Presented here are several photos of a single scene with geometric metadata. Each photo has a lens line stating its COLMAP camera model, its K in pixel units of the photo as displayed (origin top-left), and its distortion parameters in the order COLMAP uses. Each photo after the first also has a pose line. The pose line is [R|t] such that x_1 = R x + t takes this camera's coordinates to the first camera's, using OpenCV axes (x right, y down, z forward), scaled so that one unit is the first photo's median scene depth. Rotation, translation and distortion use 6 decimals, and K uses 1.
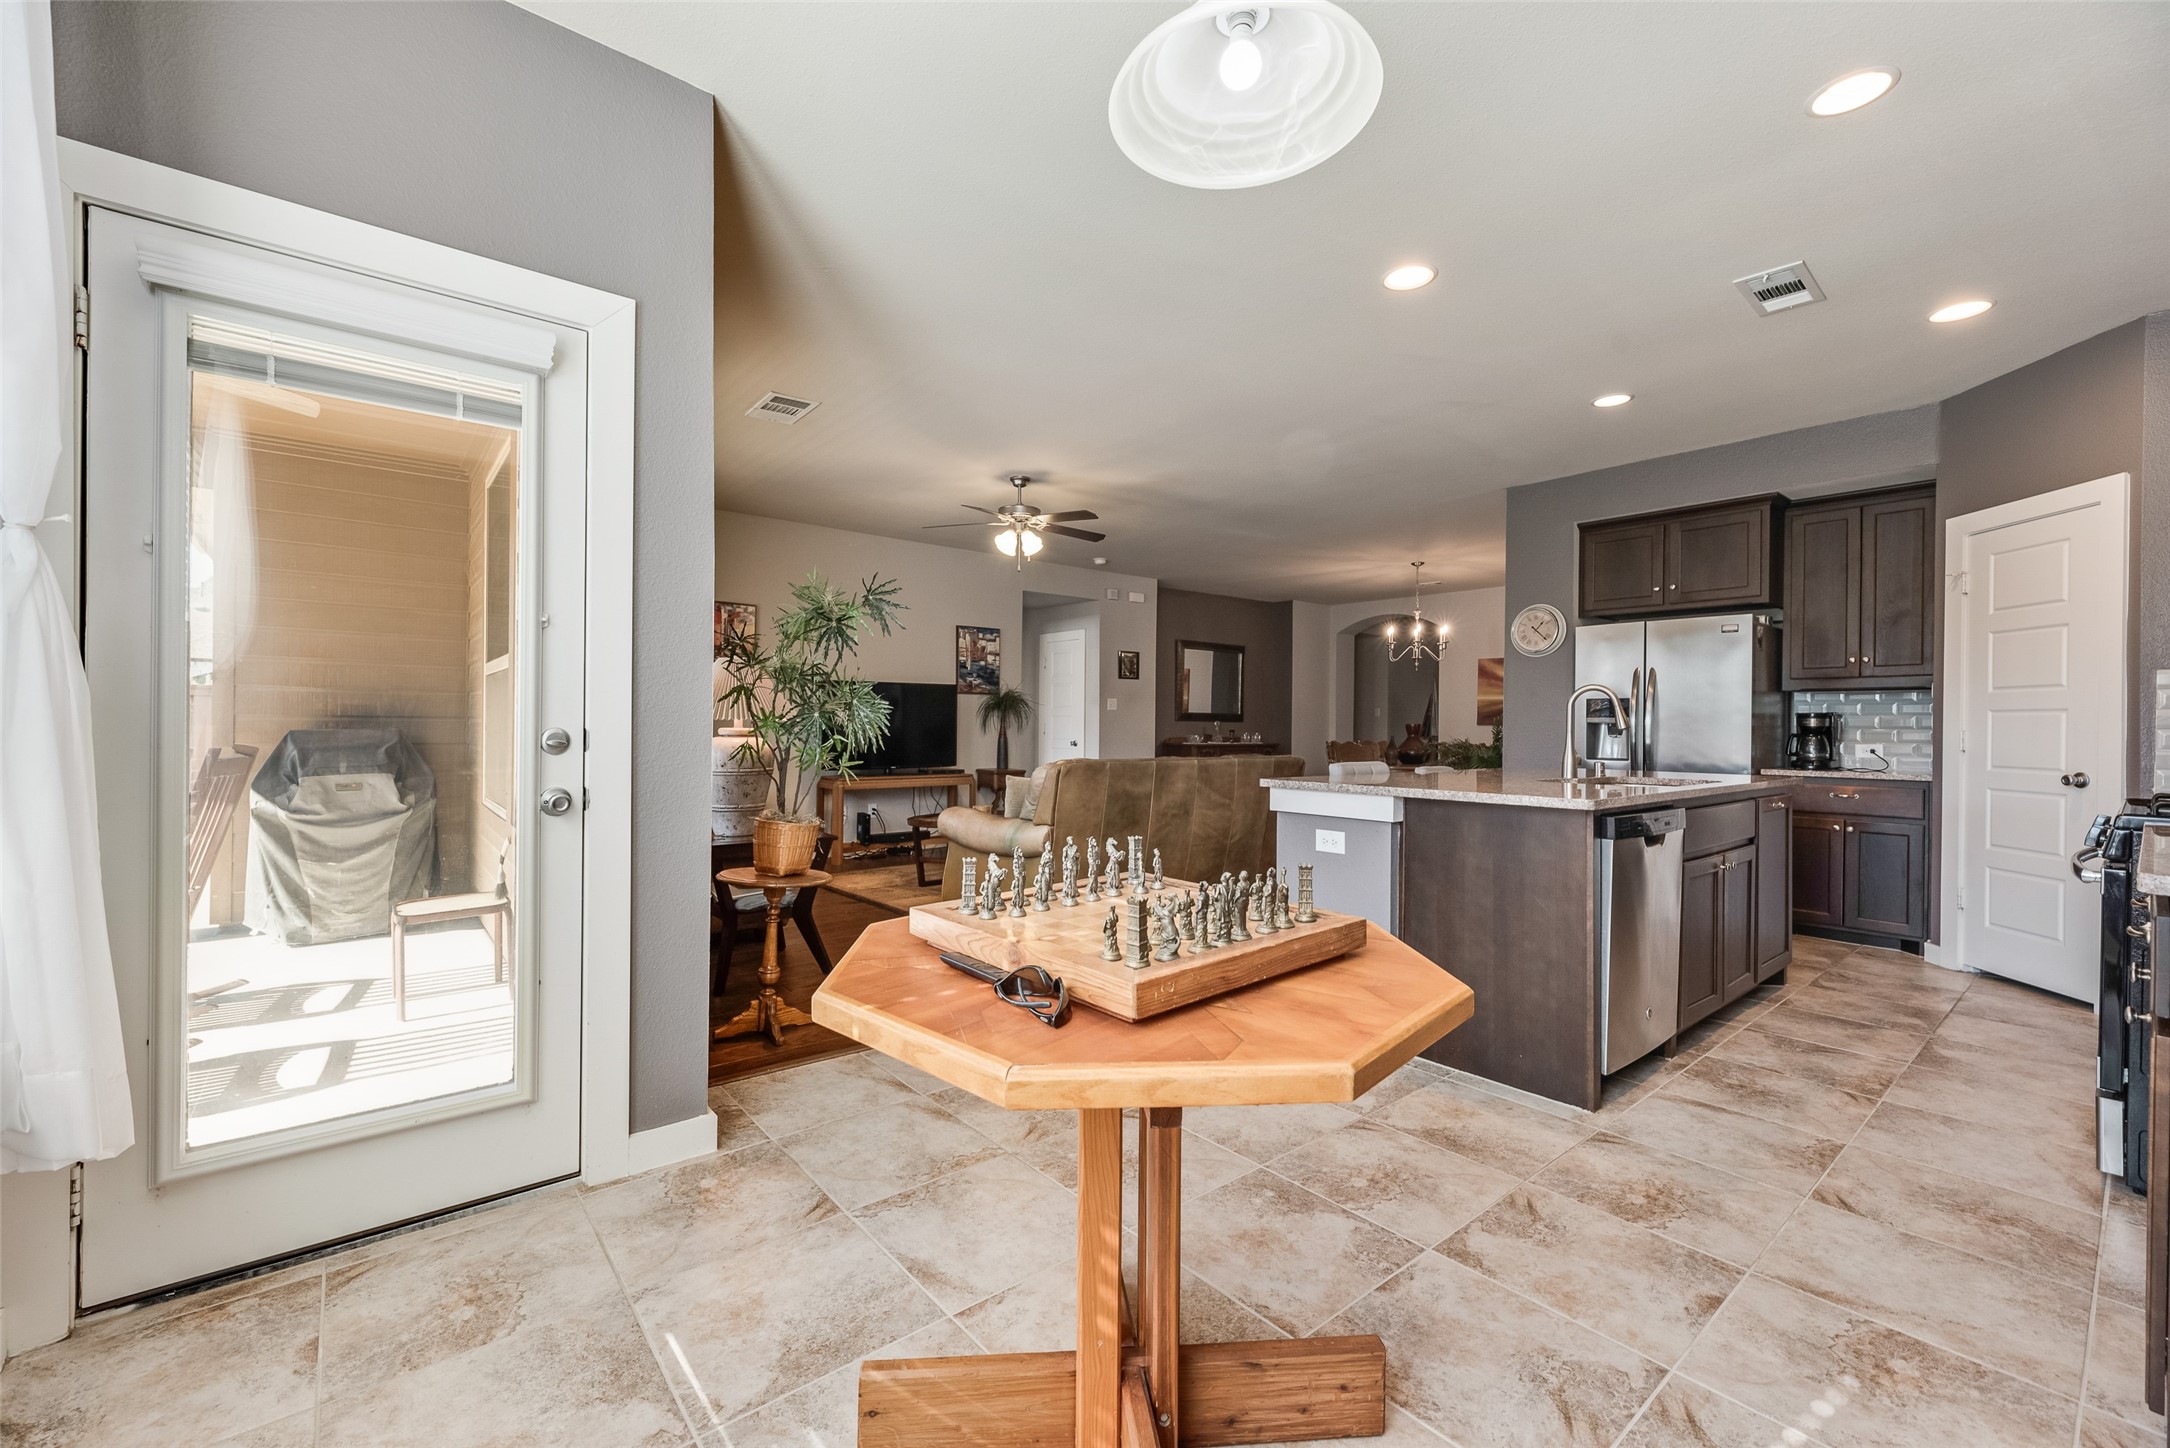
lens RADIAL K [[882.1, 0, 1083.0], [0, 882.1, 725.9], [0, 0, 1]] dist [0.002426, 0.000307]
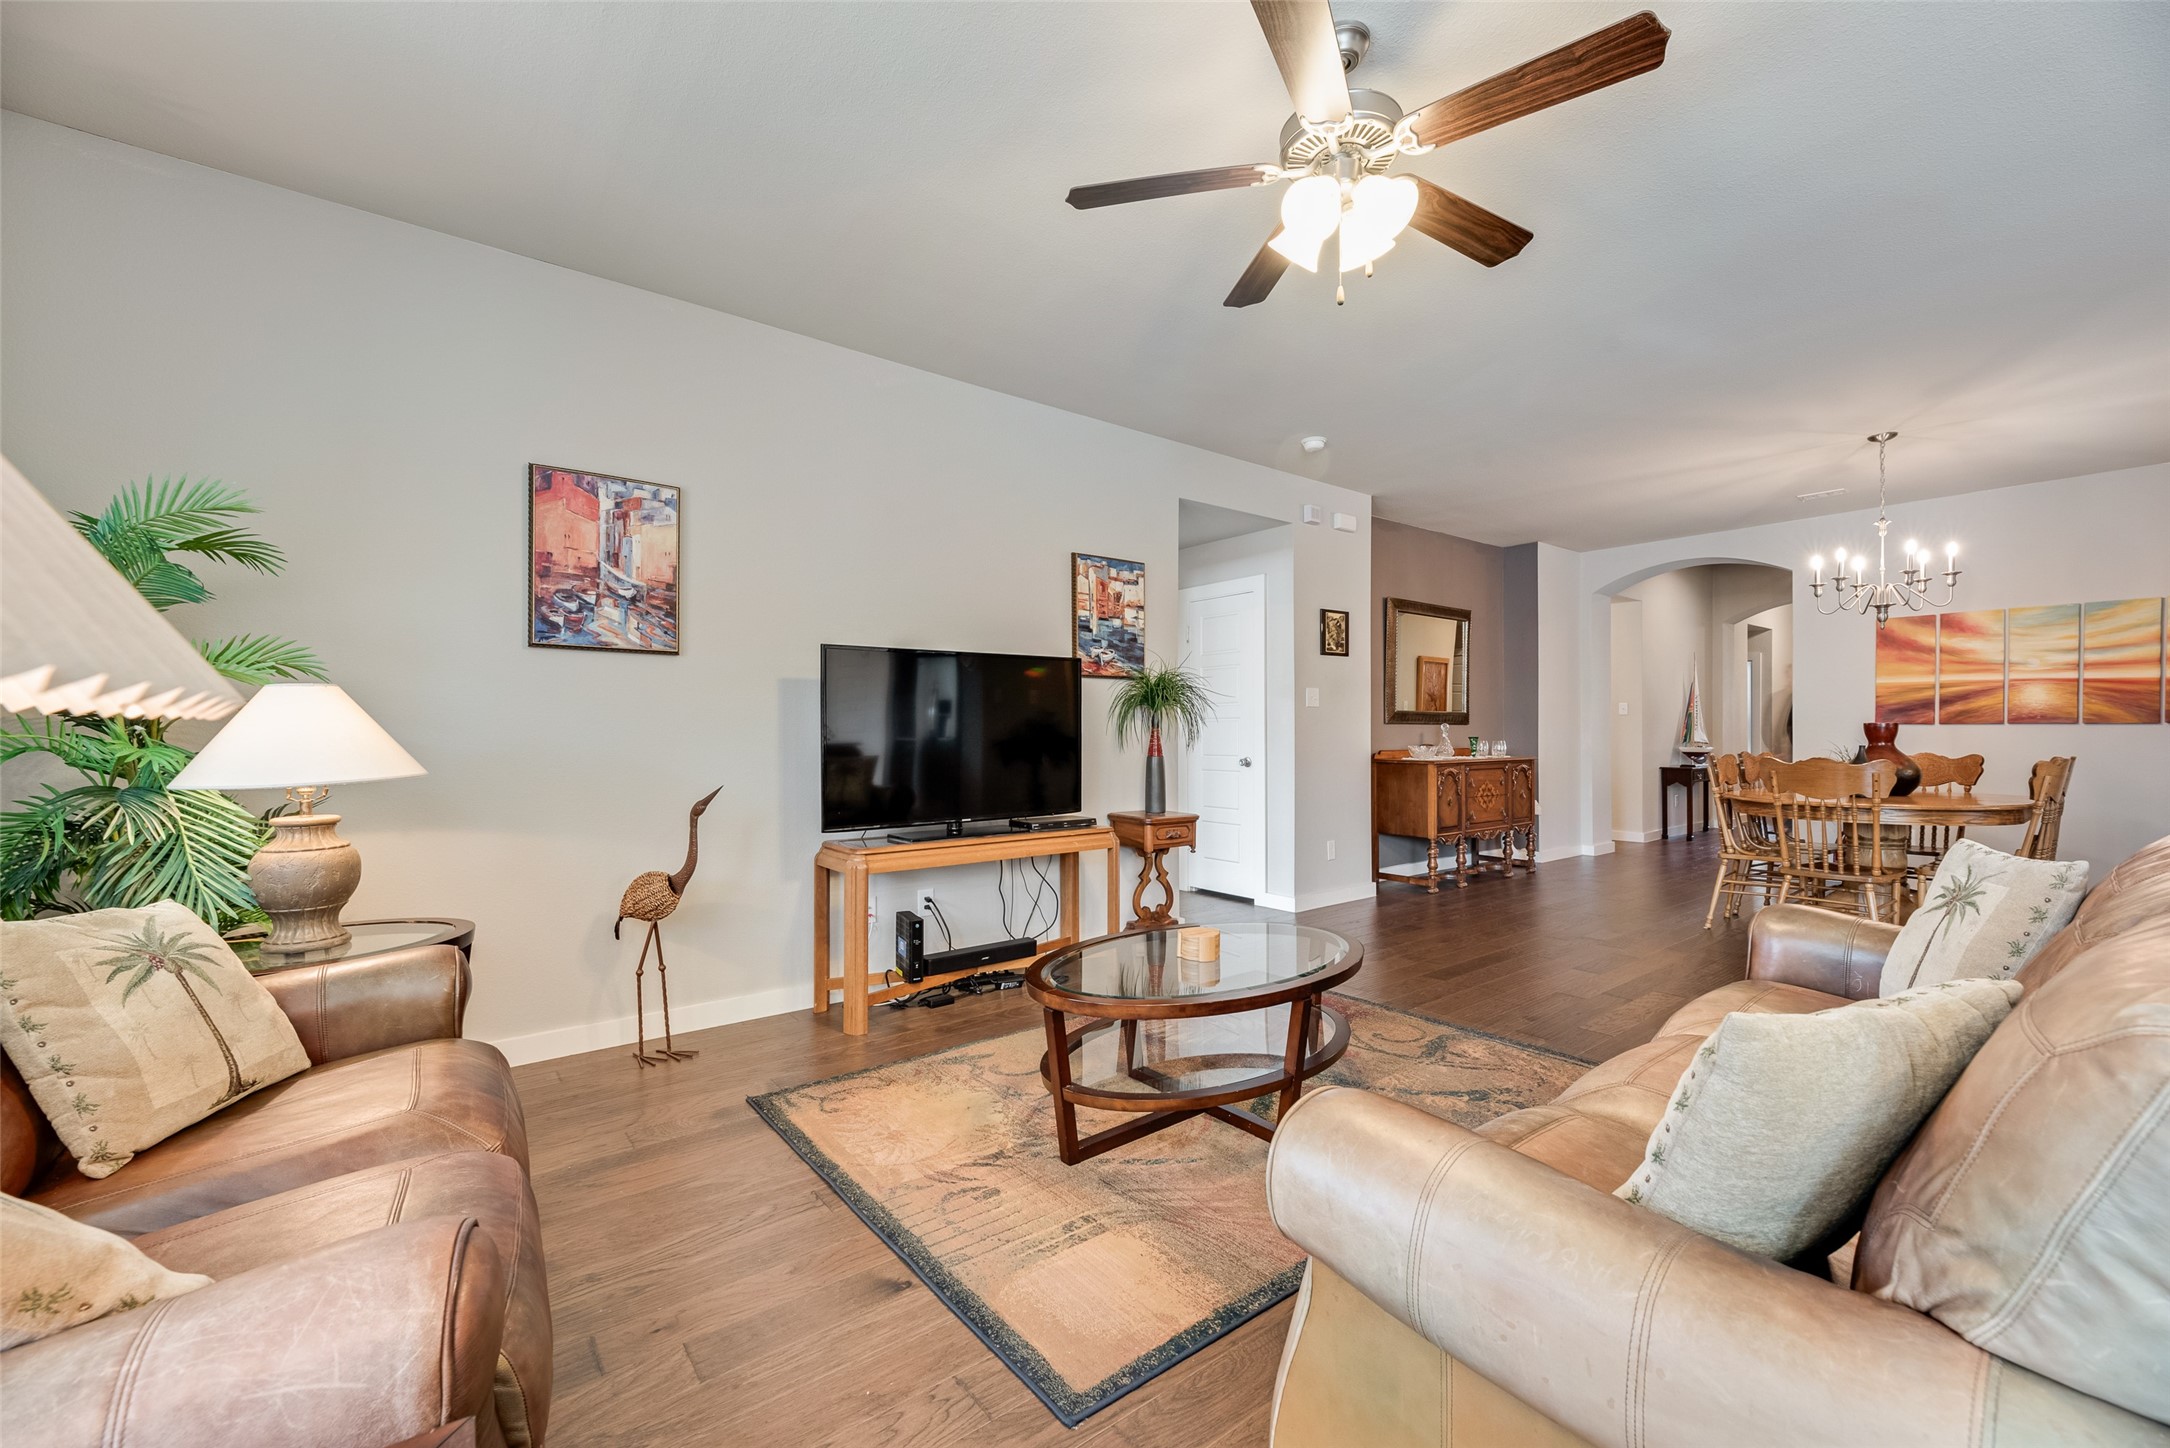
lens RADIAL K [[882.1, 0, 1099.6], [0, 882.1, 733.6], [0, 0, 1]] dist [0.002426, 0.000307]
pose [[0.999760, -0.012944, -0.017661, -0.185832], [0.012897, 0.999913, -0.002772, 0.000440], [0.017695, 0.002543, 0.999840, 0.712590]]
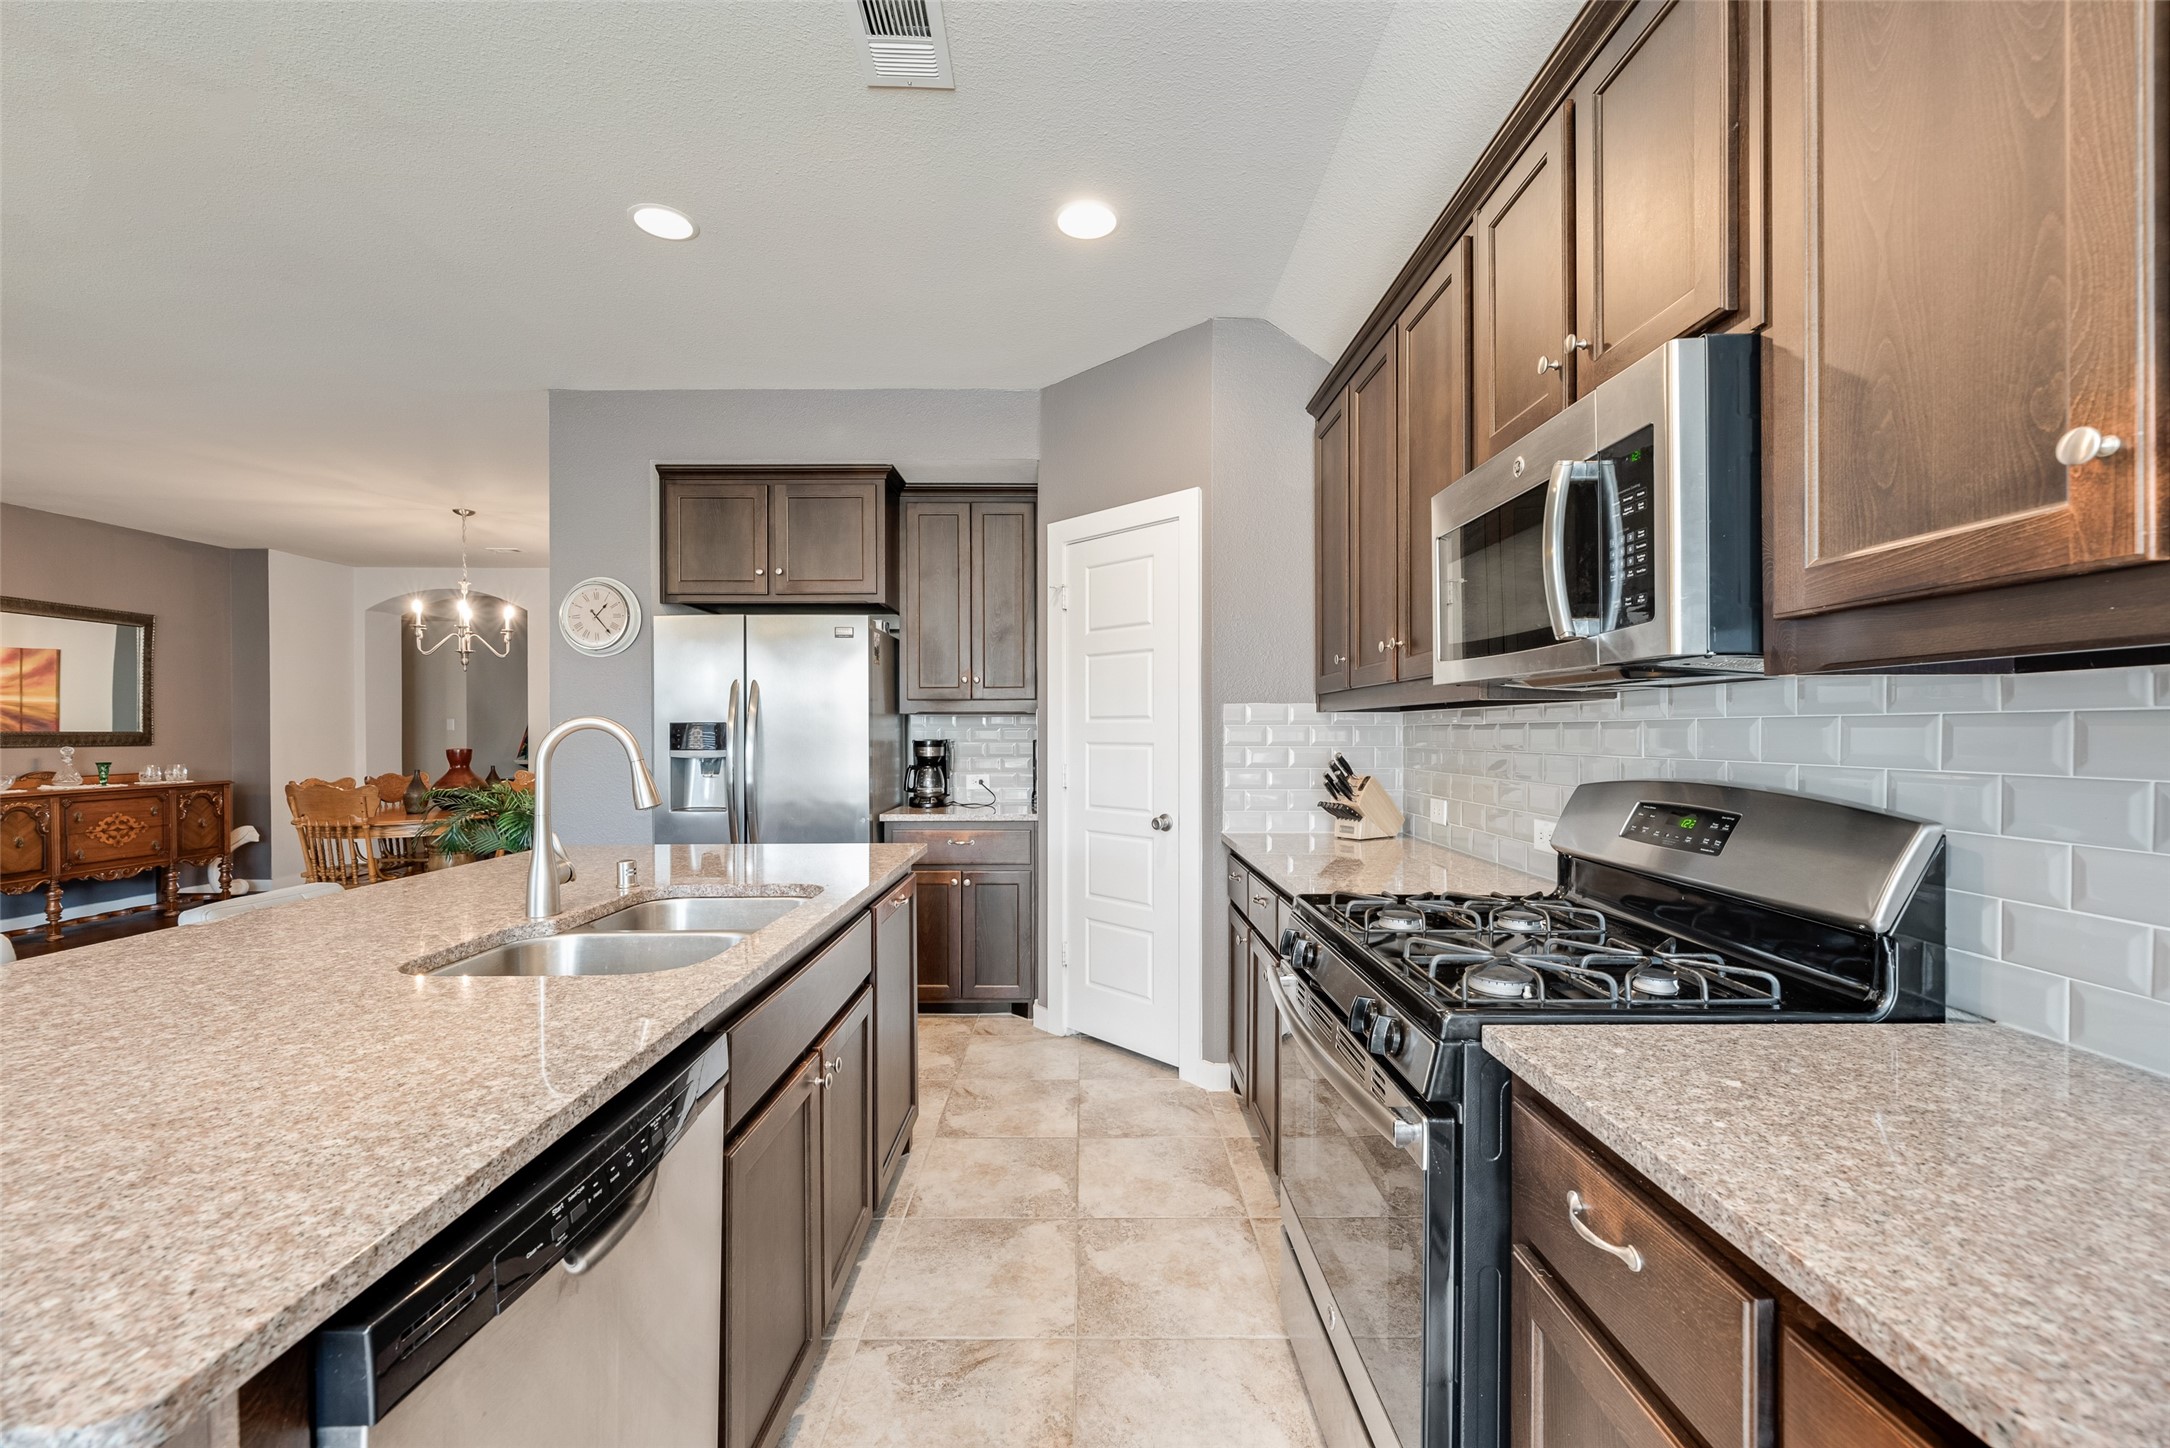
lens RADIAL K [[882.1, 0, 1093.9], [0, 882.1, 729.9], [0, 0, 1]] dist [0.002426, 0.000307]
pose [[0.627398, -0.010823, 0.778623, 0.254064], [0.009890, 0.999934, 0.005930, -0.026530], [-0.778636, 0.003980, 0.627464, 0.329203]]
